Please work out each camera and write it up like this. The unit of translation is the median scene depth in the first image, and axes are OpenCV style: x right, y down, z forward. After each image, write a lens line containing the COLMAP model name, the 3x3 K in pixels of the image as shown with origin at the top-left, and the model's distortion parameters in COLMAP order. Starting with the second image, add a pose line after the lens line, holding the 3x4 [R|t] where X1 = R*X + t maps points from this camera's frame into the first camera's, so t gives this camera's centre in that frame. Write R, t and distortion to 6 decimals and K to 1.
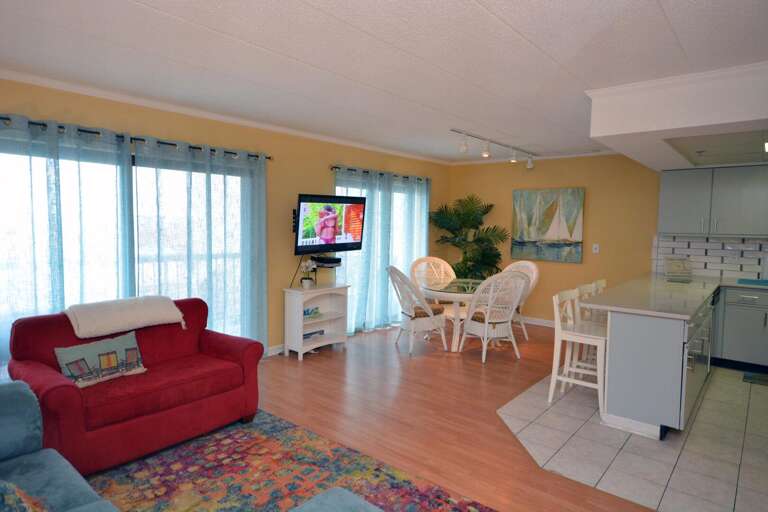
lens RADIAL K [[467.9, 0, 386.6], [0, 467.9, 251.5], [0, 0, 1]] dist [0.028912, 0.000543]
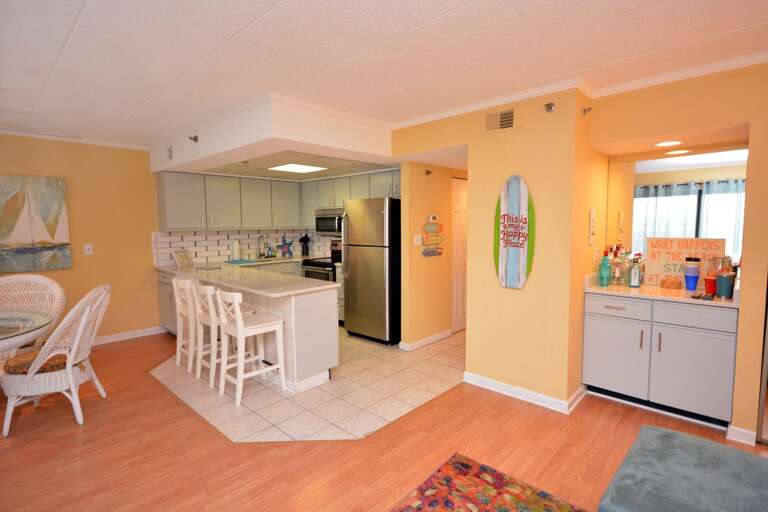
lens RADIAL K [[384.6, 0, 381.5], [0, 384.6, 252.0], [0, 0, 1]] dist [0.019140, 0.000149]
pose [[0.074462, -0.092846, 0.992892, -0.258342], [0.073105, 0.993486, 0.087419, -0.026854], [-0.994541, 0.066076, 0.080765, 0.412083]]
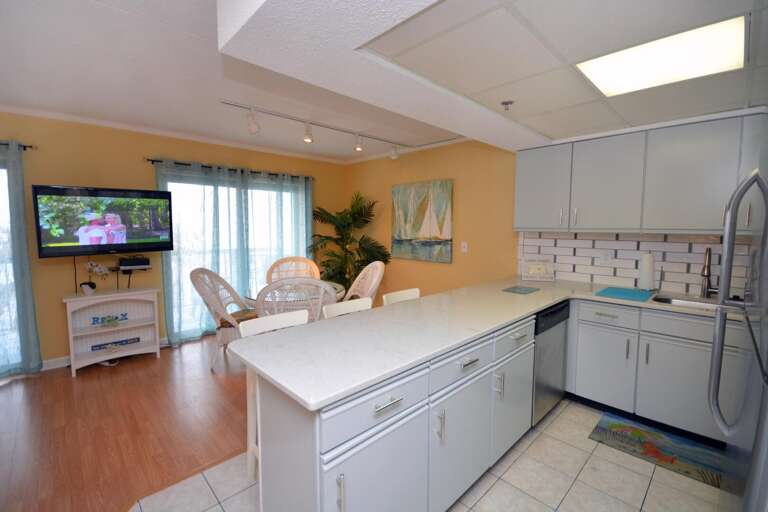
lens RADIAL K [[336.6, 0, 384.2], [0, 336.6, 253.1], [0, 0, 1]] dist [0.001842, -0.007601]
pose [[0.993478, -0.002941, -0.113988, 0.387338], [0.004996, 0.999830, 0.017749, -0.007325], [0.113916, -0.018202, 0.993324, 0.366472]]
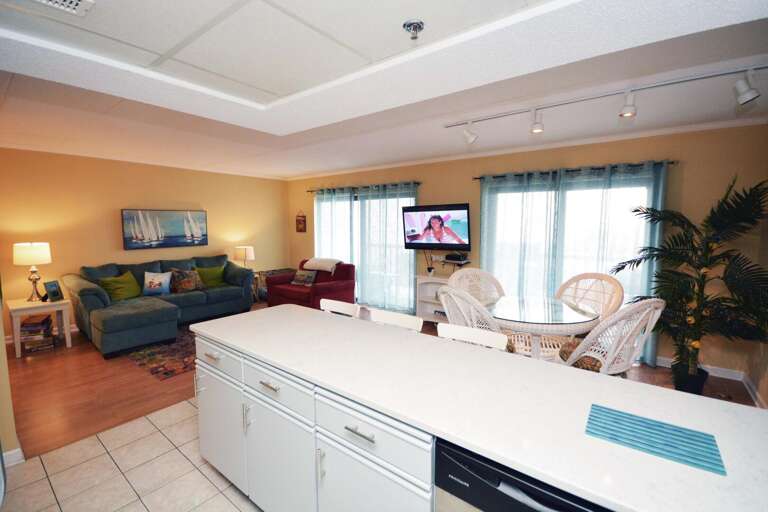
lens RADIAL K [[336.6, 0, 384.2], [0, 336.6, 253.1], [0, 0, 1]] dist [0.001842, -0.007601]
pose [[0.038043, 0.069595, -0.996850, 0.665382], [-0.067706, 0.995459, 0.066914, -0.035324], [0.996980, 0.064947, 0.042583, 0.697209]]
